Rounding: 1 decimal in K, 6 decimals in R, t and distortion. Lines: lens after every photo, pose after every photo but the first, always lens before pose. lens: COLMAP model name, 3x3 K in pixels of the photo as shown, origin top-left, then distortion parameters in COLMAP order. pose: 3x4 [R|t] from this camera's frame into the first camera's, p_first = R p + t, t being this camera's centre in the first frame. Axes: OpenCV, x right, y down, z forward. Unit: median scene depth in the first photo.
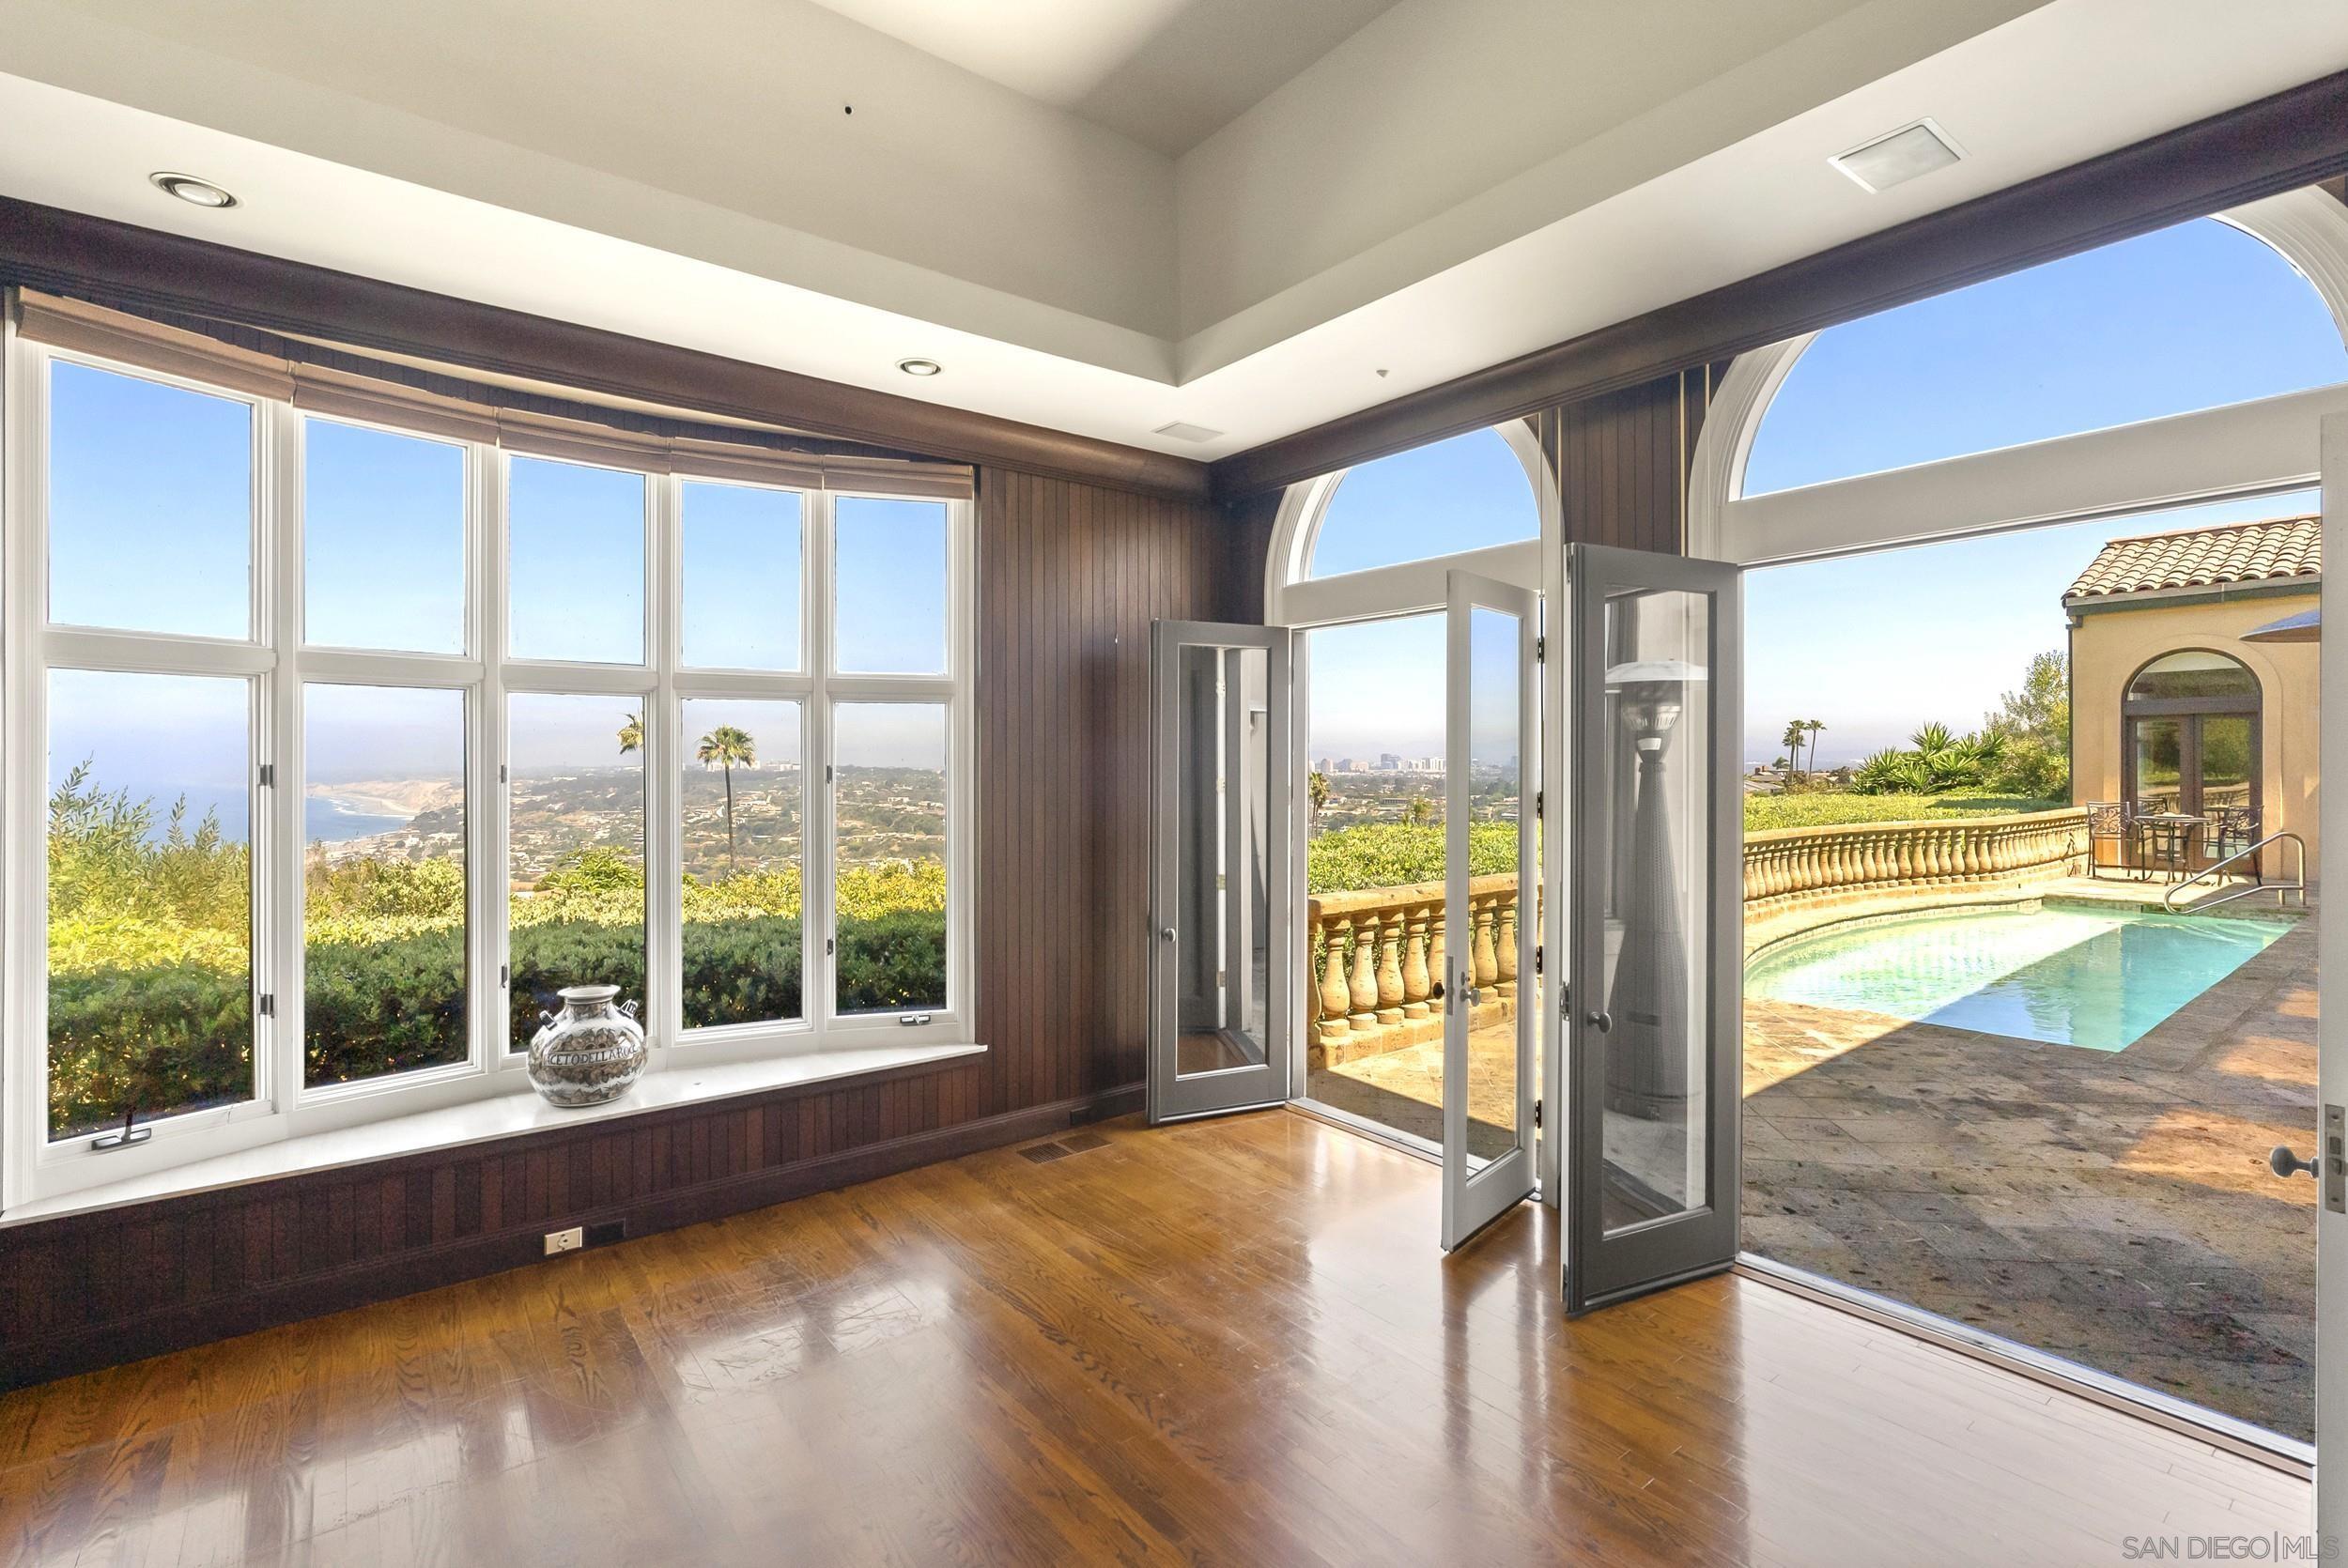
lens RADIAL K [[1083.4, 0, 1158.8], [0, 1083.4, 758.1], [0, 0, 1]] dist [-0.000307, 0.000882]
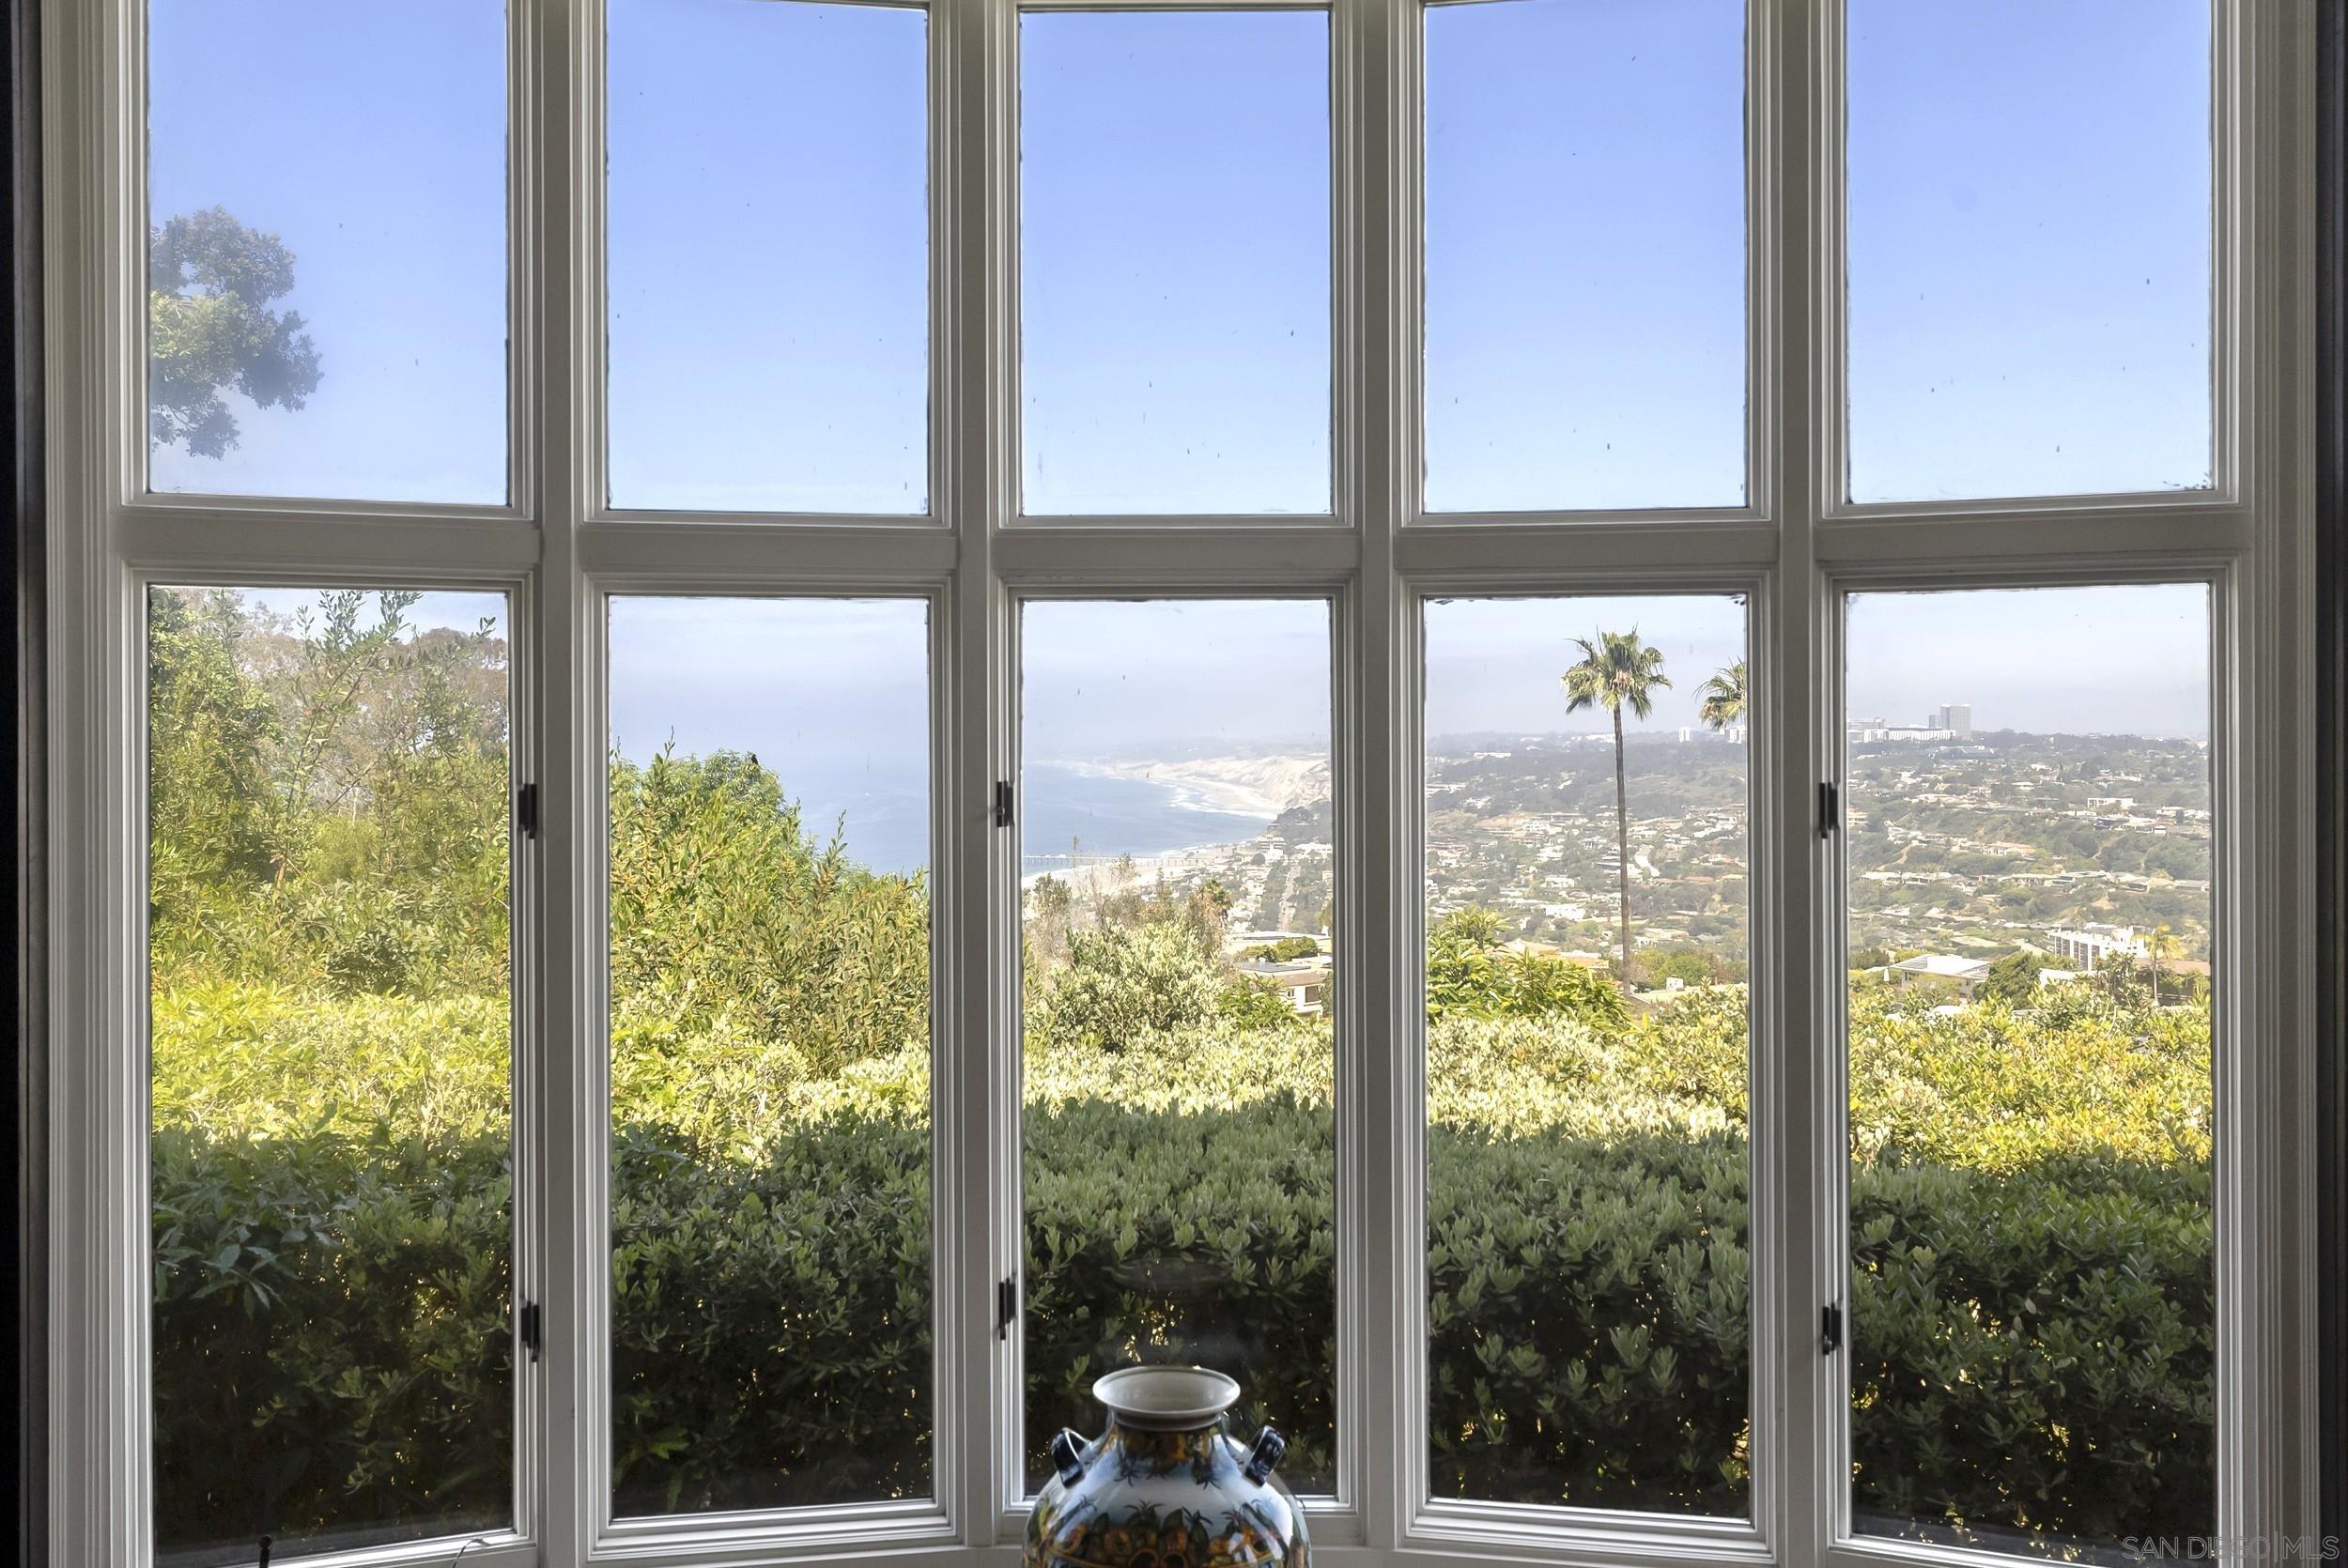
lens RADIAL K [[2114.5, 0, 1181.1], [0, 2114.5, 765.3], [0, 0, 1]] dist [0.020293, 0.016549]
pose [[0.796982, 0.007535, -0.603957, -0.052116], [0.006407, 0.999760, 0.020928, -0.010426], [0.603970, -0.020549, 0.796742, 0.272738]]
